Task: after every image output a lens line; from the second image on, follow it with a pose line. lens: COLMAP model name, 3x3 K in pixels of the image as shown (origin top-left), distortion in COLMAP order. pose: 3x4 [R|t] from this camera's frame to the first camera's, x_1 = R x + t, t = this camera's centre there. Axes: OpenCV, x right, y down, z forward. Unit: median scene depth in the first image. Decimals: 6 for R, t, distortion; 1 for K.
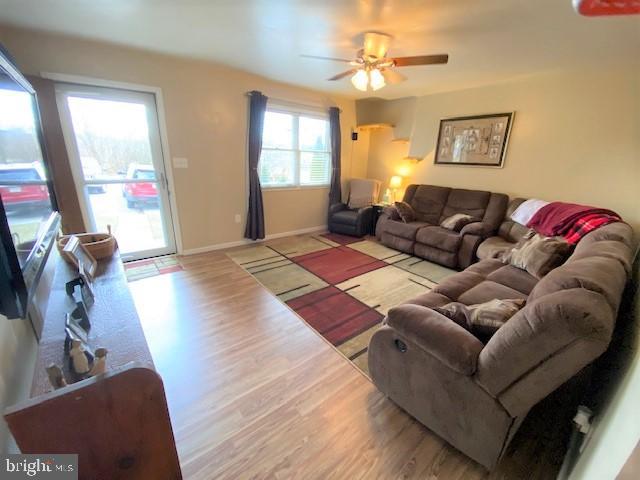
lens RADIAL K [[258.1, 0, 304.3], [0, 258.1, 236.3], [0, 0, 1]] dist [-0.008906, -0.004631]
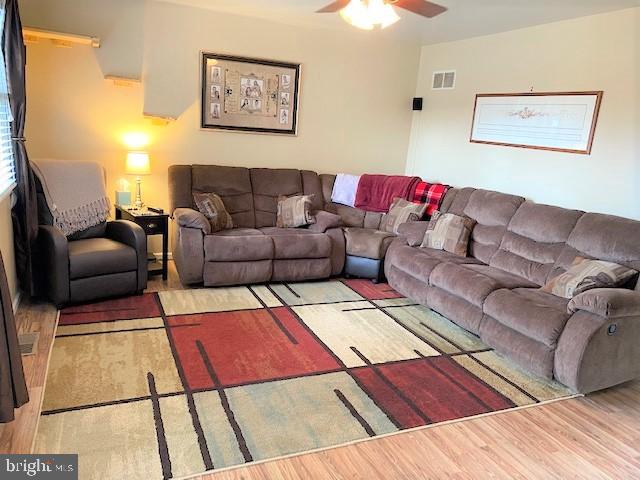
lens RADIAL K [[490.1, 0, 324.2], [0, 490.1, 244.4], [0, 0, 1]] dist [0.008402, 0.001670]
pose [[0.201378, -0.232073, 0.951624, -0.646200], [0.219822, 0.957454, 0.186977, -0.206201], [-0.954529, 0.171535, 0.243825, 0.600786]]
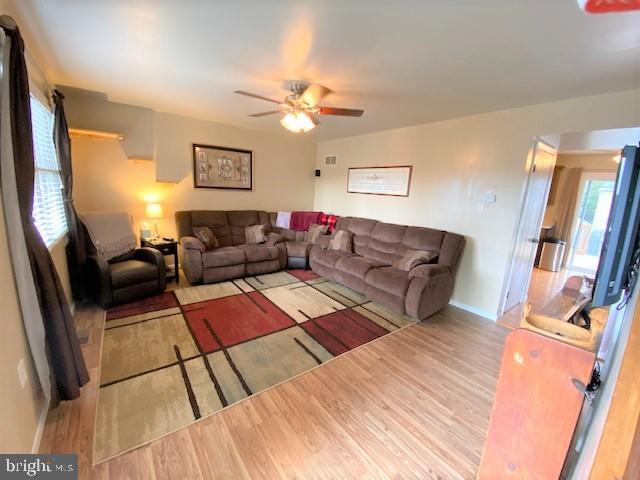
lens RADIAL K [[258.1, 0, 325.1], [0, 258.1, 240.6], [0, 0, 1]] dist [-0.008906, -0.004631]
pose [[-0.037966, -0.218758, 0.975040, -0.590830], [0.242088, 0.944663, 0.221369, -0.223592], [-0.969511, 0.244450, 0.017094, 0.651431]]
